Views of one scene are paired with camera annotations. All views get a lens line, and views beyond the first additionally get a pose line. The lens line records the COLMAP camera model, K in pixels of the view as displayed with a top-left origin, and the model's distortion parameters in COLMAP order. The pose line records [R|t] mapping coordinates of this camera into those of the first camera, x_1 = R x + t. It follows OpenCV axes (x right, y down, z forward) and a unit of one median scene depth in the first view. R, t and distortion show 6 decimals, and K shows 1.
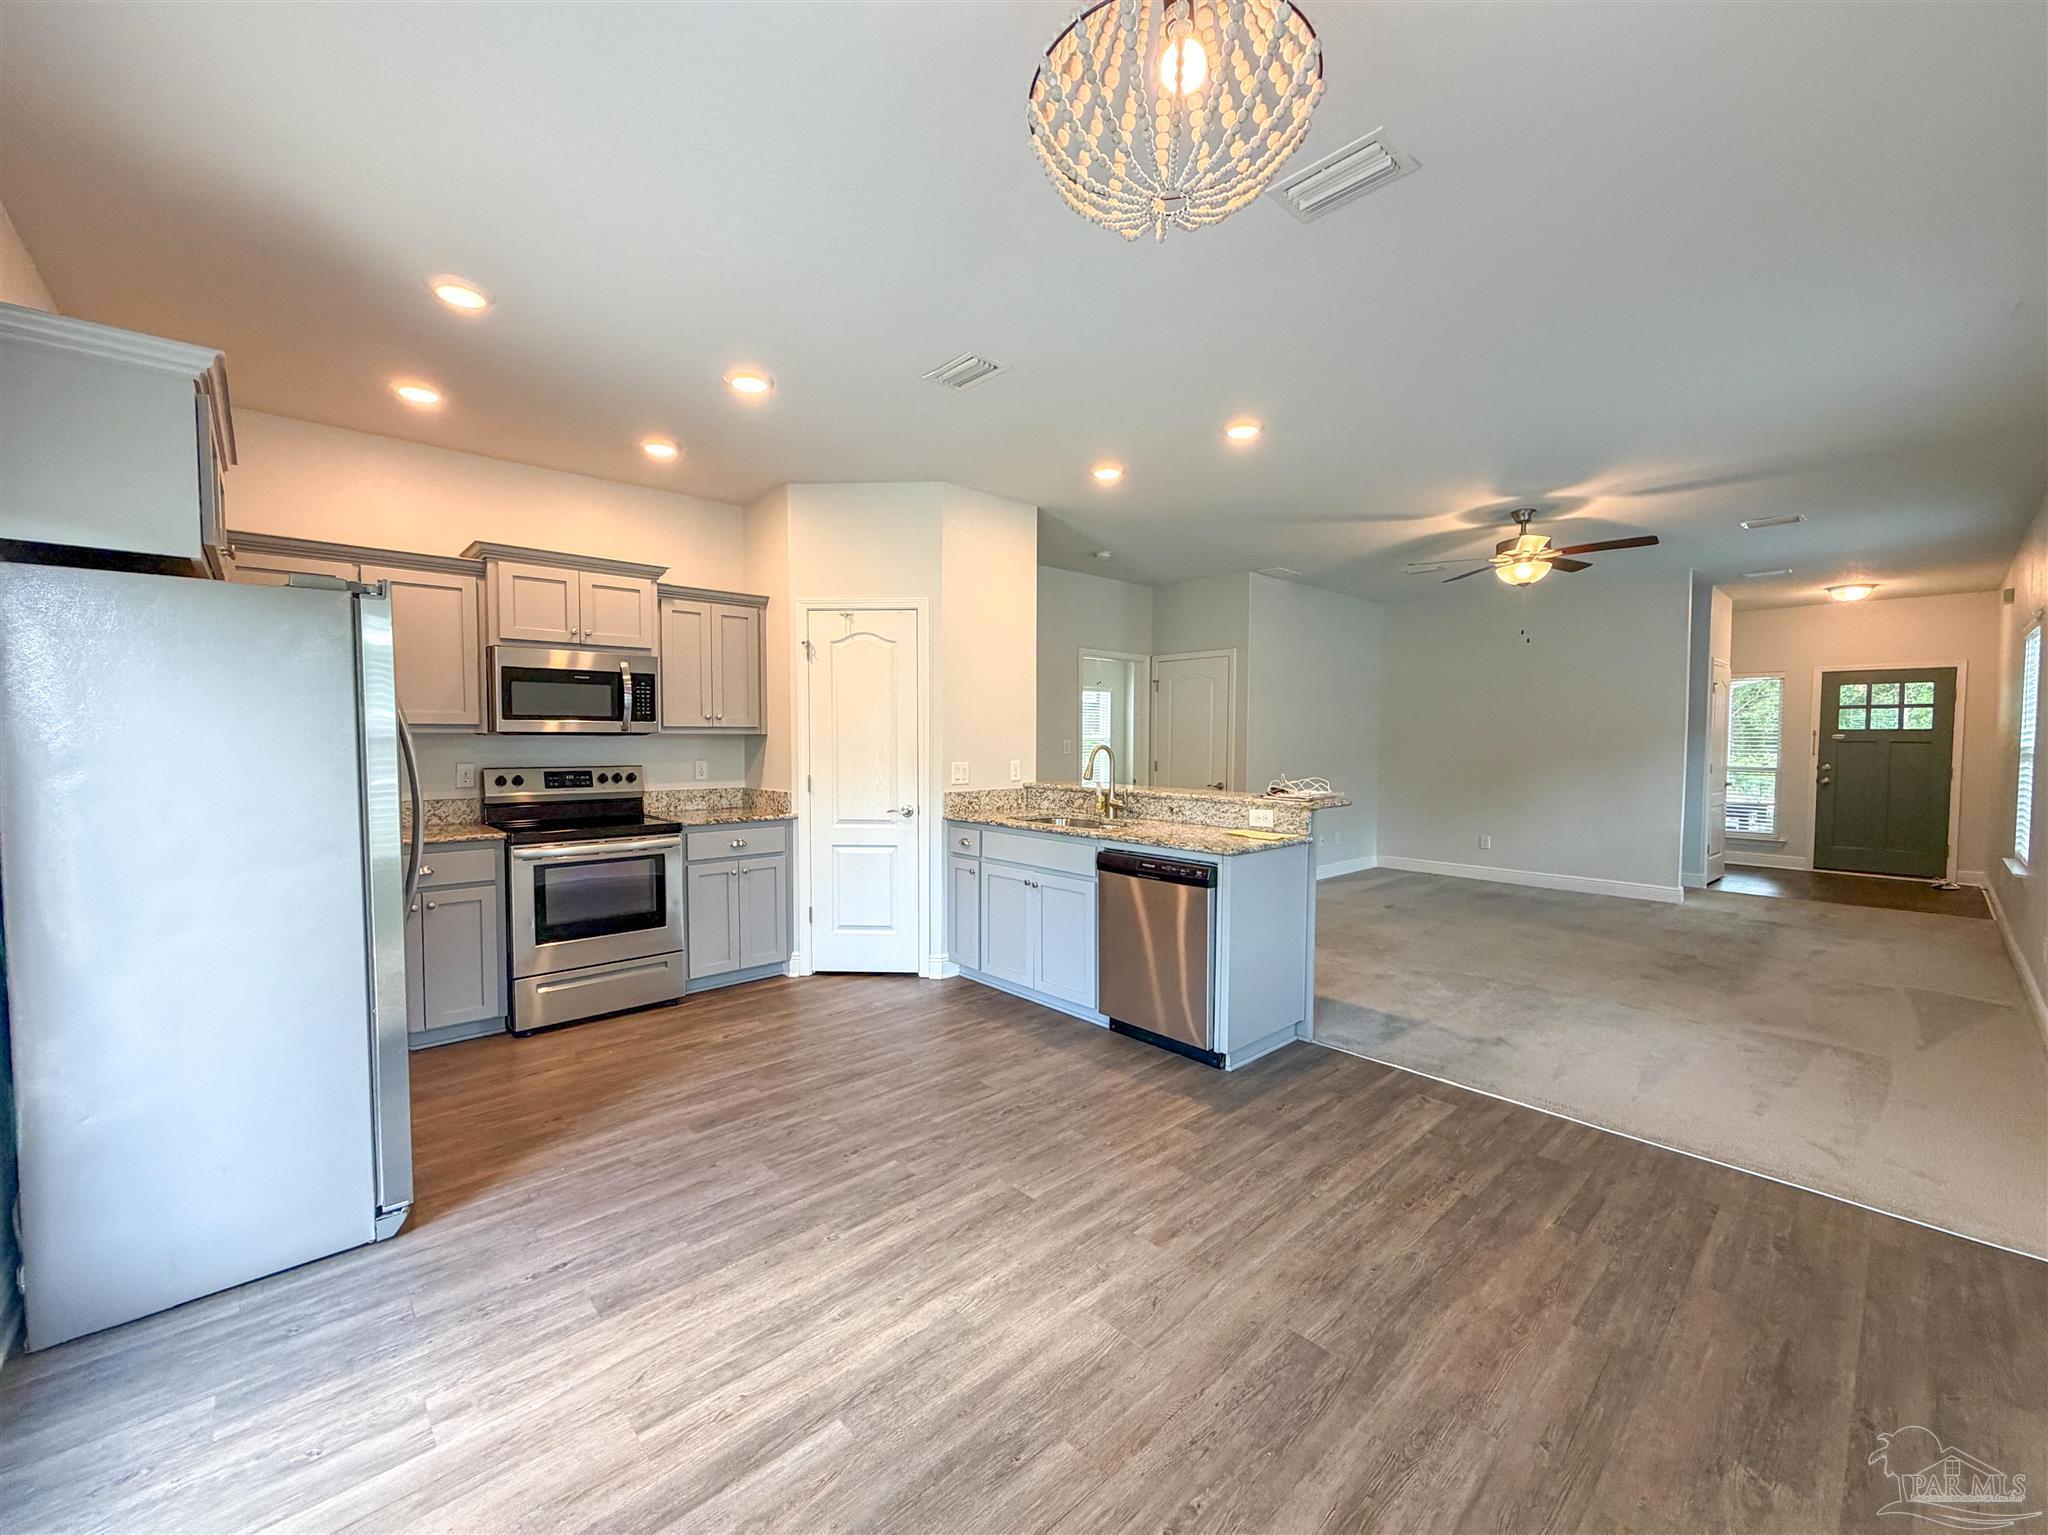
lens RADIAL K [[821.0, 0, 1019.1], [0, 821.0, 770.4], [0, 0, 1]] dist [-0.002459, -0.000270]
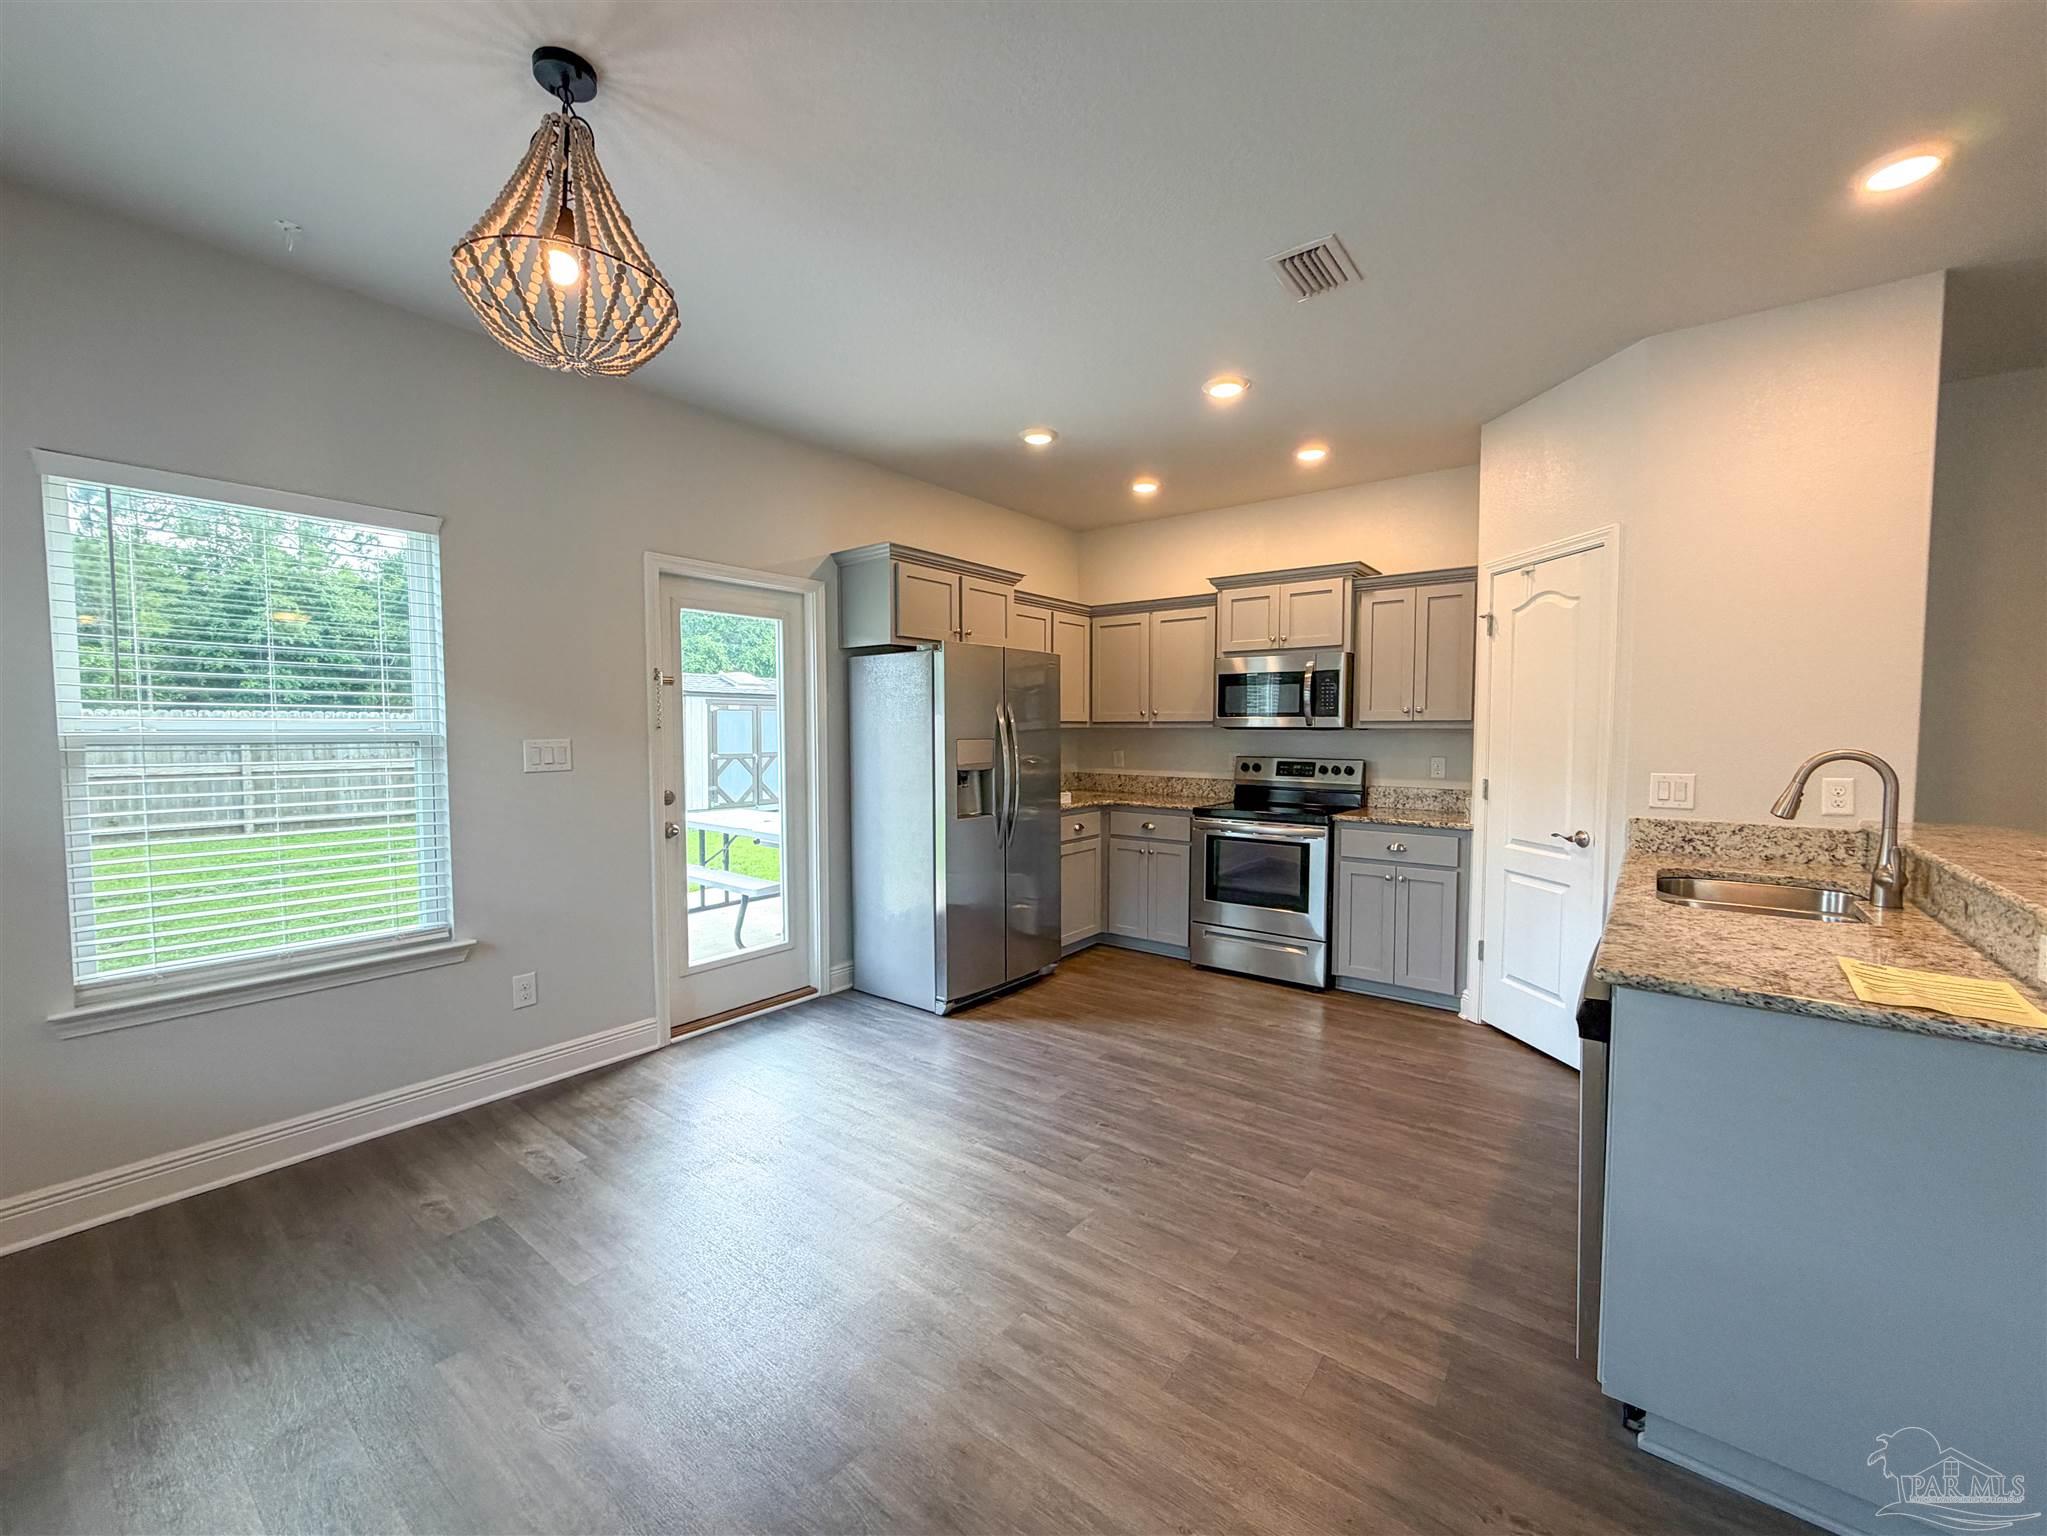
lens RADIAL K [[820.6, 0, 1018.6], [0, 820.6, 770.9], [0, 0, 1]] dist [-0.002459, -0.000270]
pose [[0.168068, 0.050137, -0.984500, 0.513246], [-0.042974, 0.998129, 0.043495, -0.019583], [0.984838, 0.034998, 0.169908, 0.448449]]
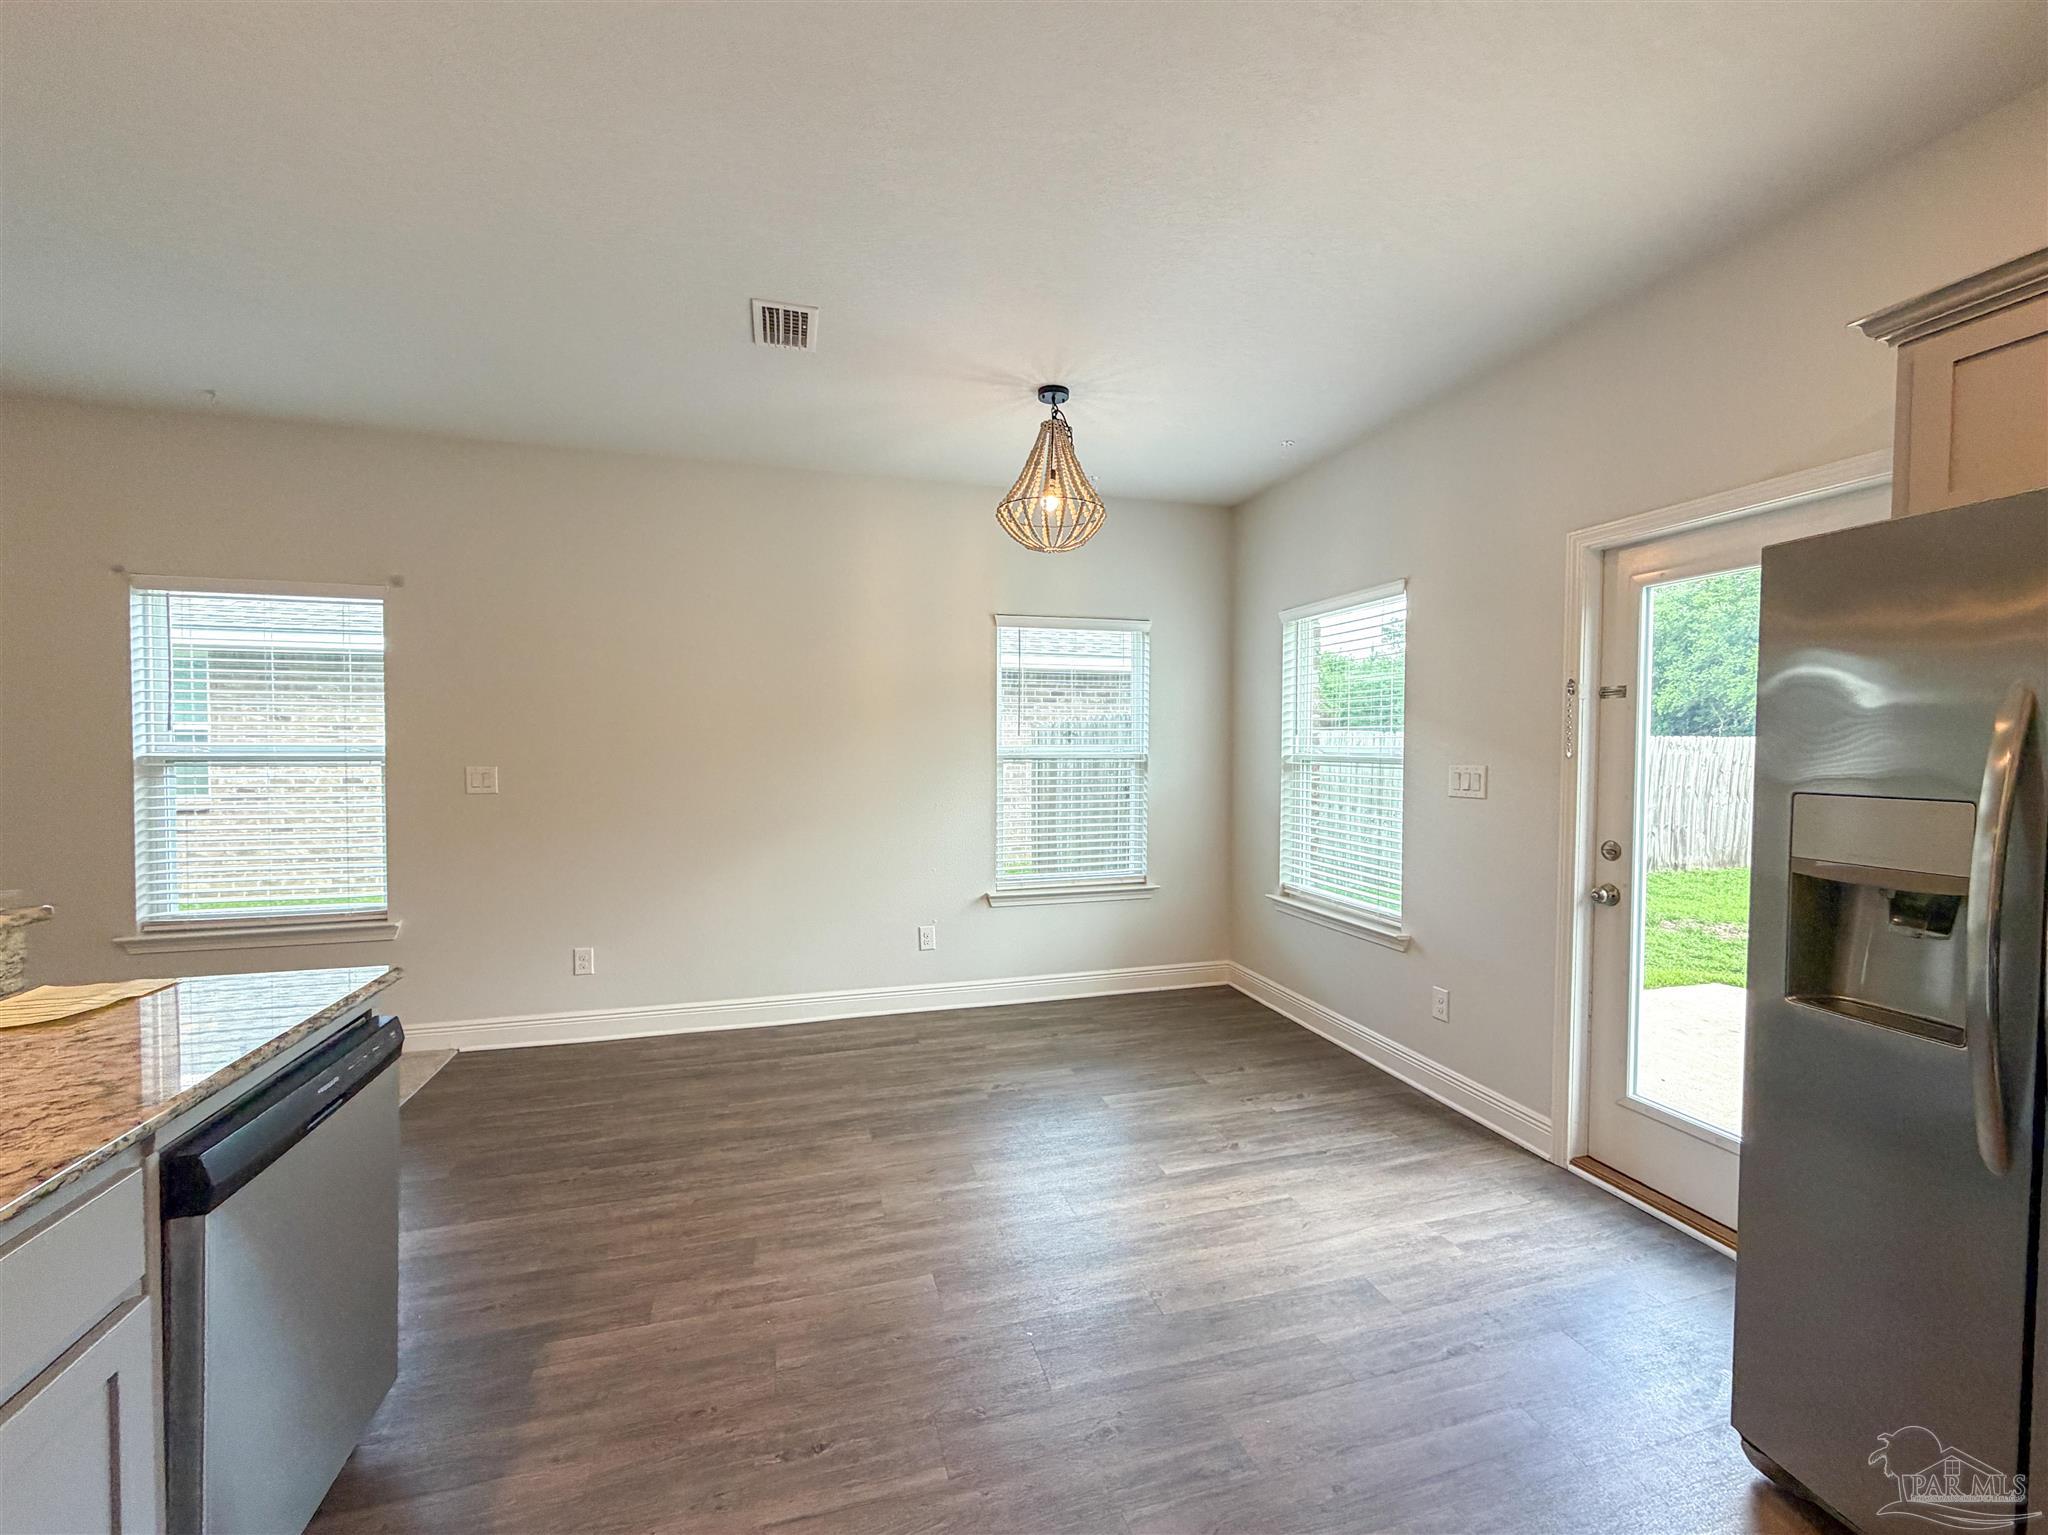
lens RADIAL K [[827.6, 0, 1020.8], [0, 827.6, 769.3], [0, 0, 1]] dist [-0.001630, -0.000021]
pose [[-0.897513, -0.017576, 0.440638, -0.264102], [0.013265, 0.997677, 0.066812, -0.048949], [-0.440789, 0.065810, -0.895195, 1.001458]]
